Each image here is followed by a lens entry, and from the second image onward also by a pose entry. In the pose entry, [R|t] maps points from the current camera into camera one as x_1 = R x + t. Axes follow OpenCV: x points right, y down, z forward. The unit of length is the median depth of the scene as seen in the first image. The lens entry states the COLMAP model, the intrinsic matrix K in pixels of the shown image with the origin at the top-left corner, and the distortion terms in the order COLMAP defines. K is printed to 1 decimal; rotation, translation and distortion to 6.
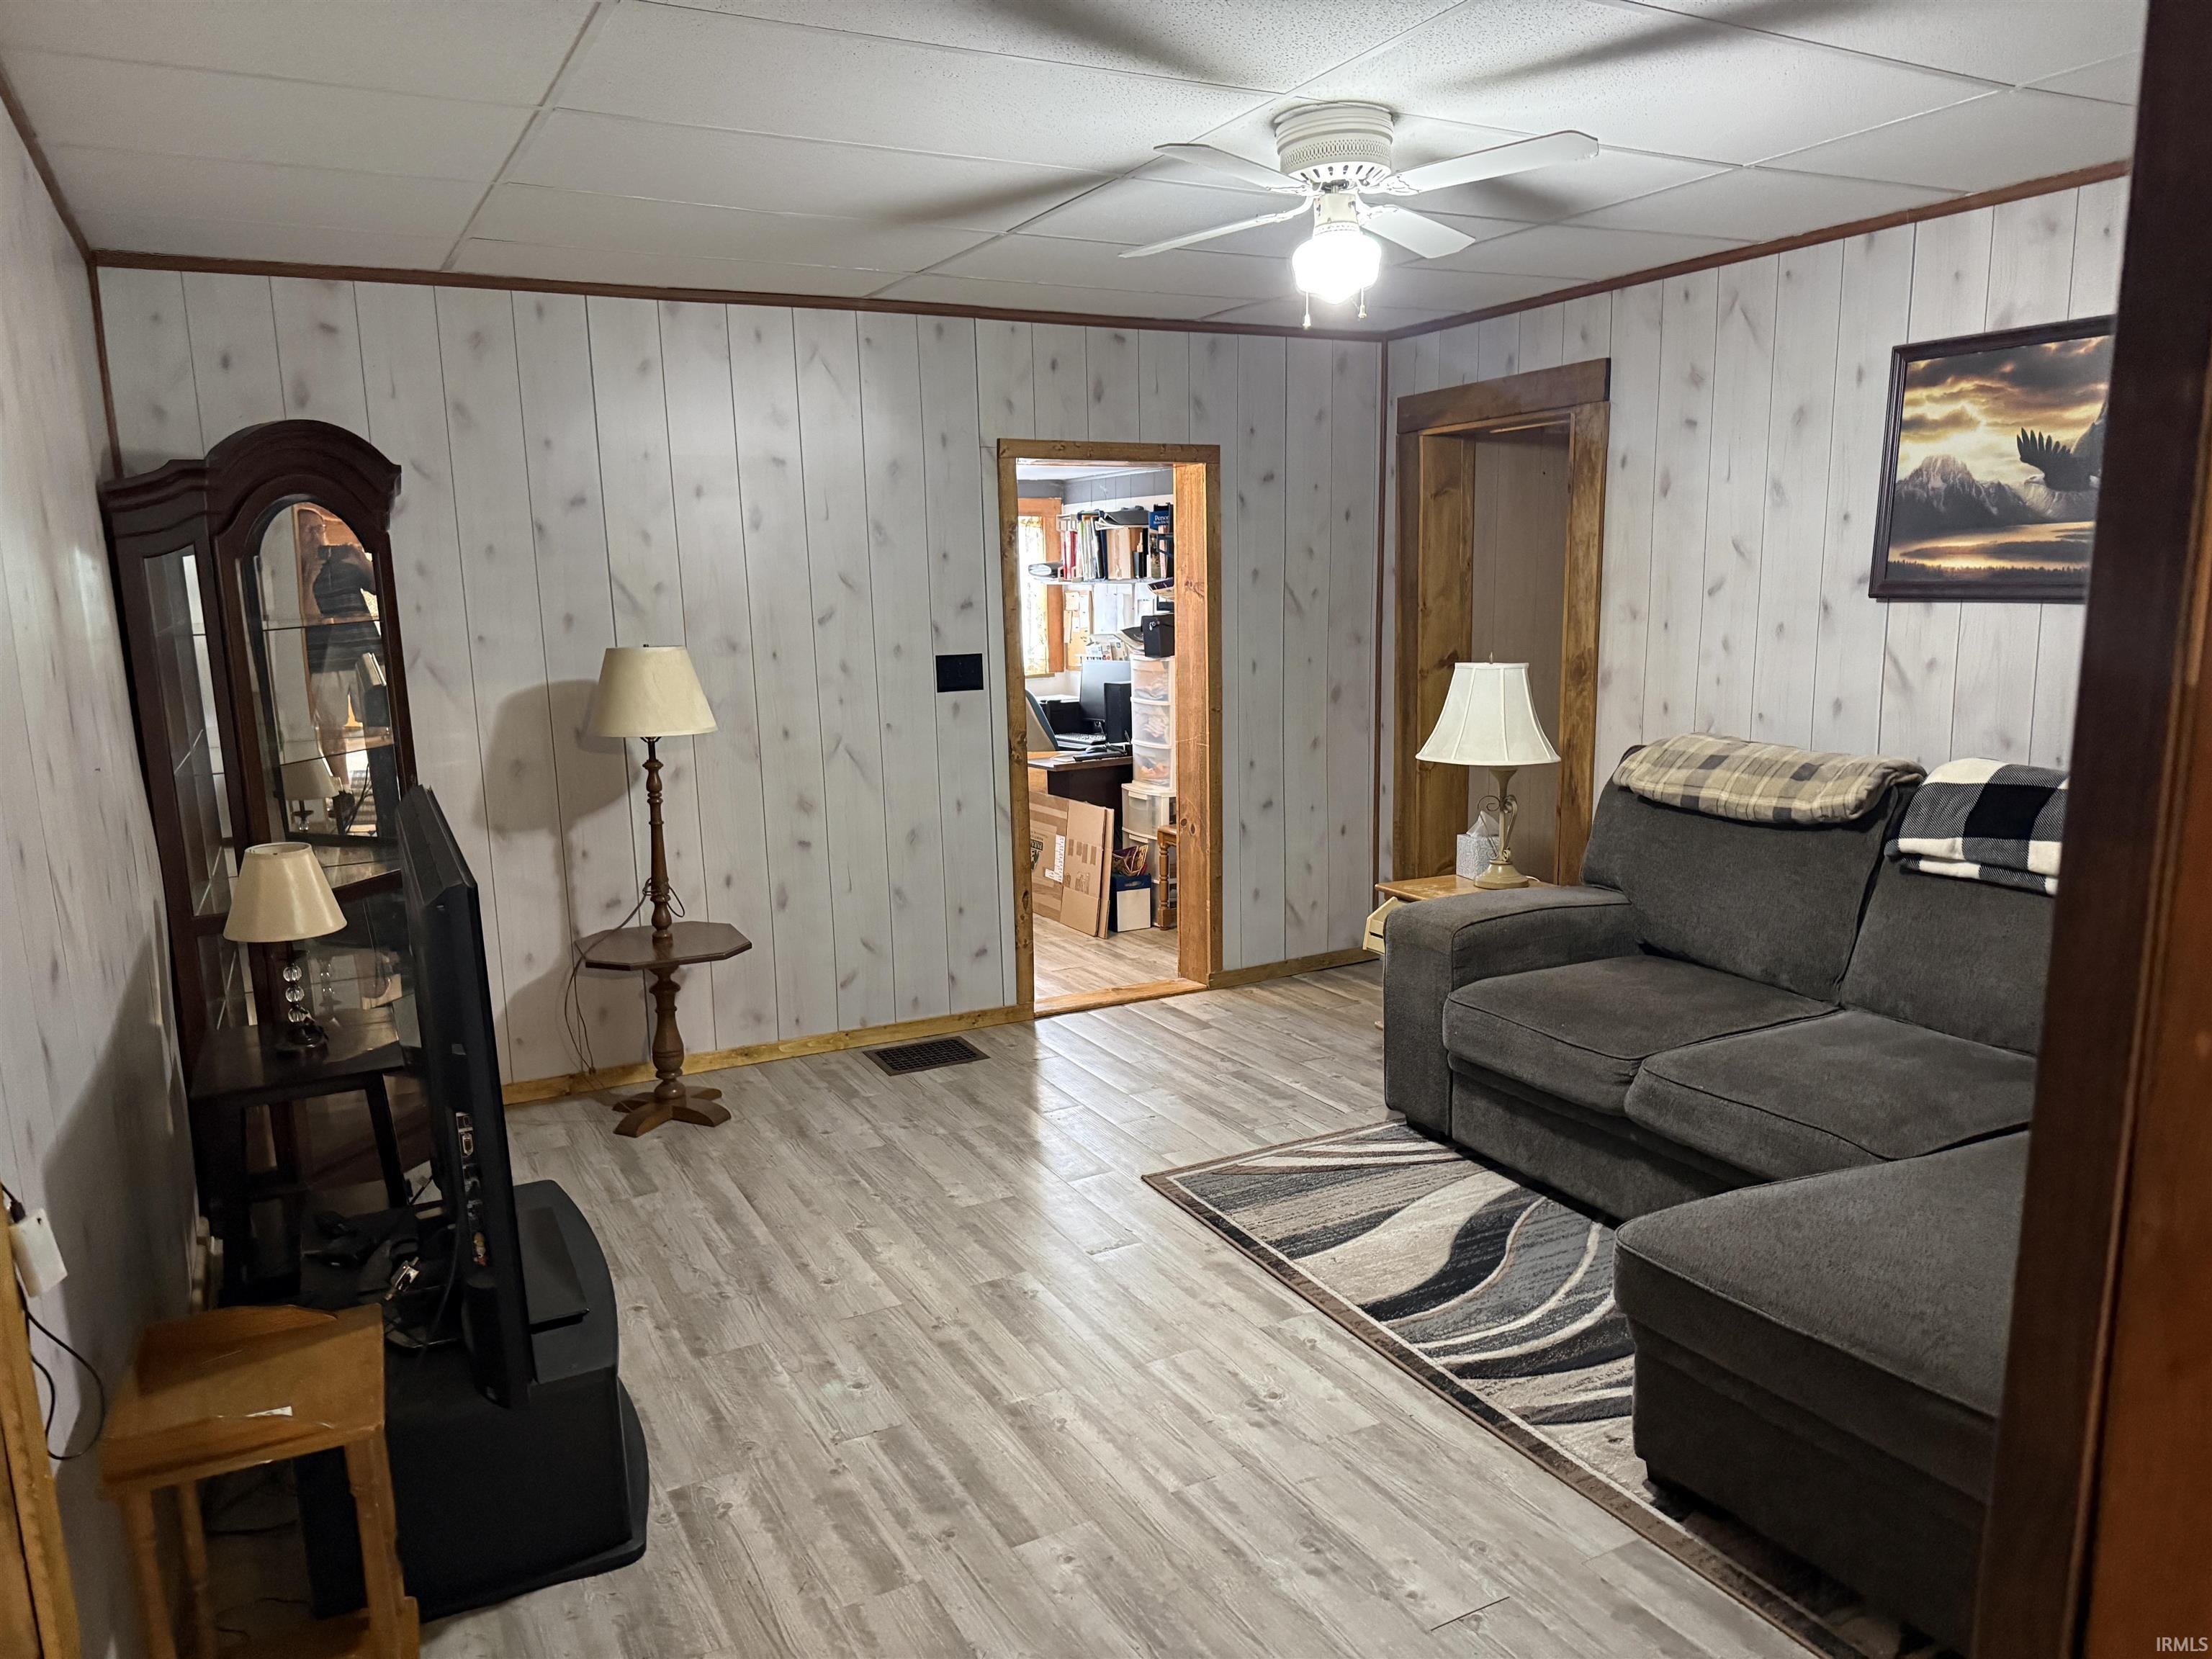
lens RADIAL K [[1486.2, 0, 1106.0], [0, 1486.2, 829.5], [0, 0, 1]] dist [0.113977, -0.156597]
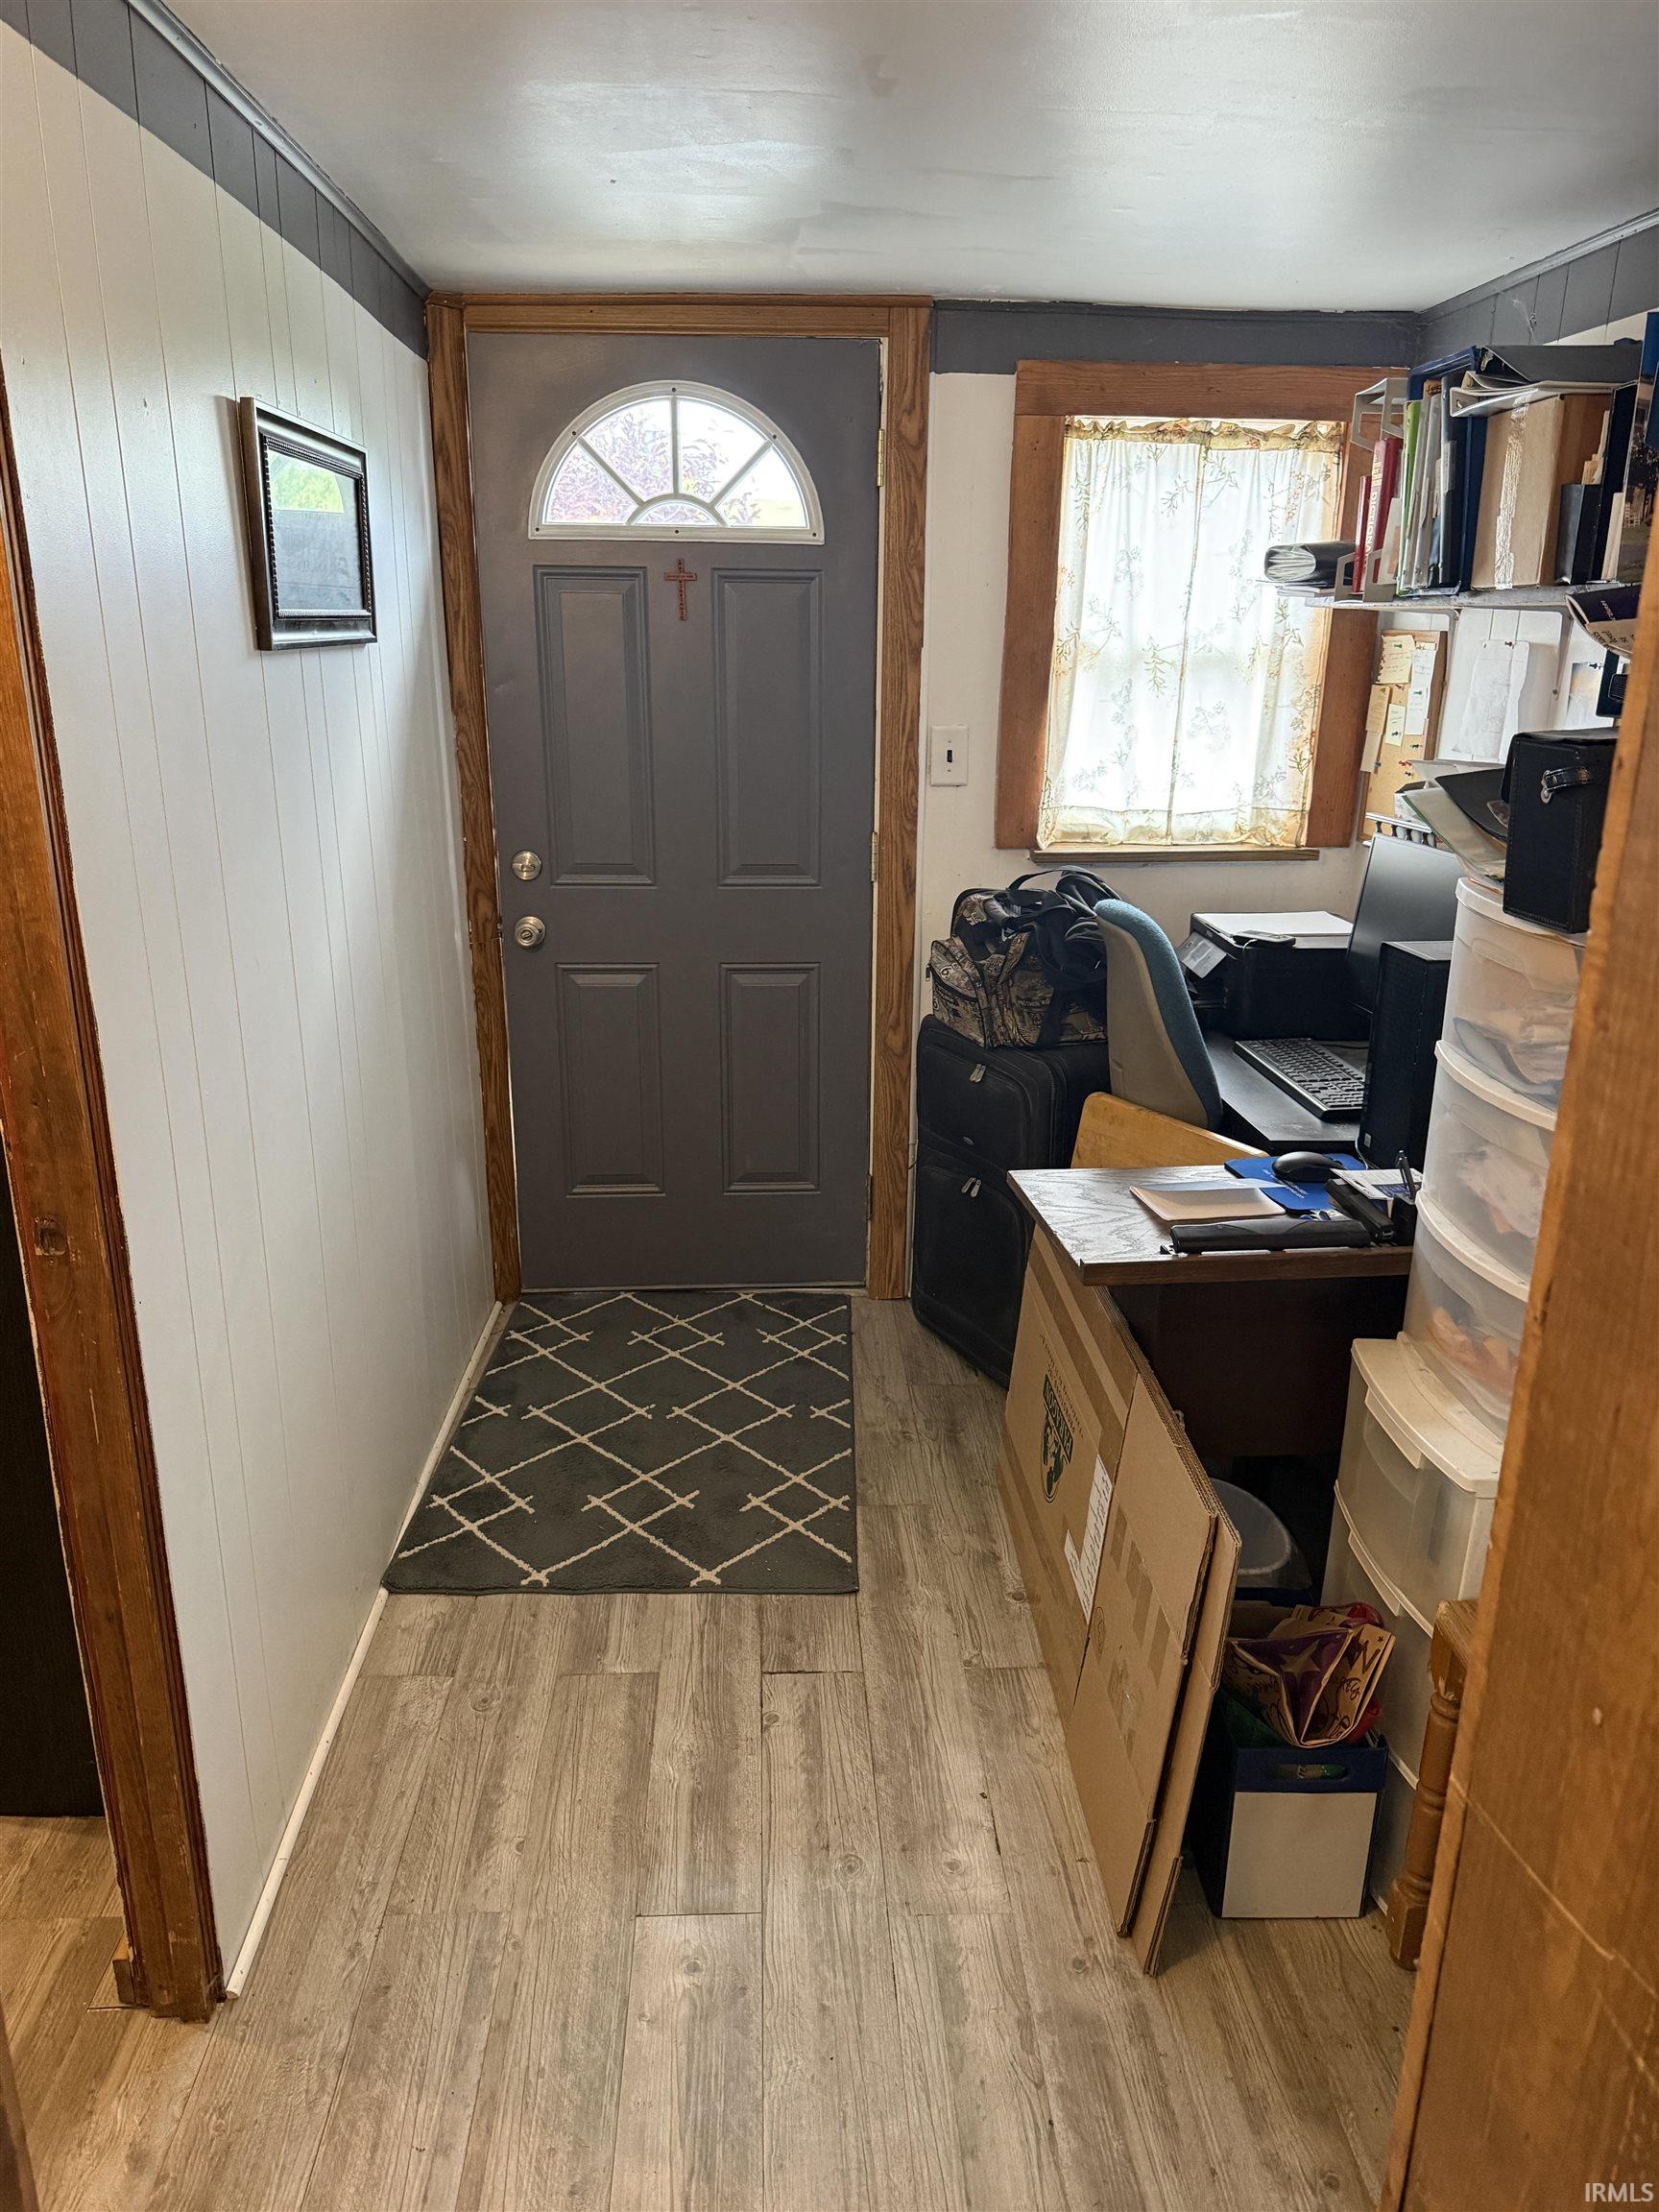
lens RADIAL K [[1575.3, 0, 829.5], [0, 1575.3, 1106.0], [0, 0, 1]] dist [0.010031, -0.002182]
pose [[0.896455, 0.161252, -0.412754, 0.037355], [-0.108369, 0.982935, 0.148643, -0.107154], [0.429679, -0.088522, 0.898632, 0.706733]]
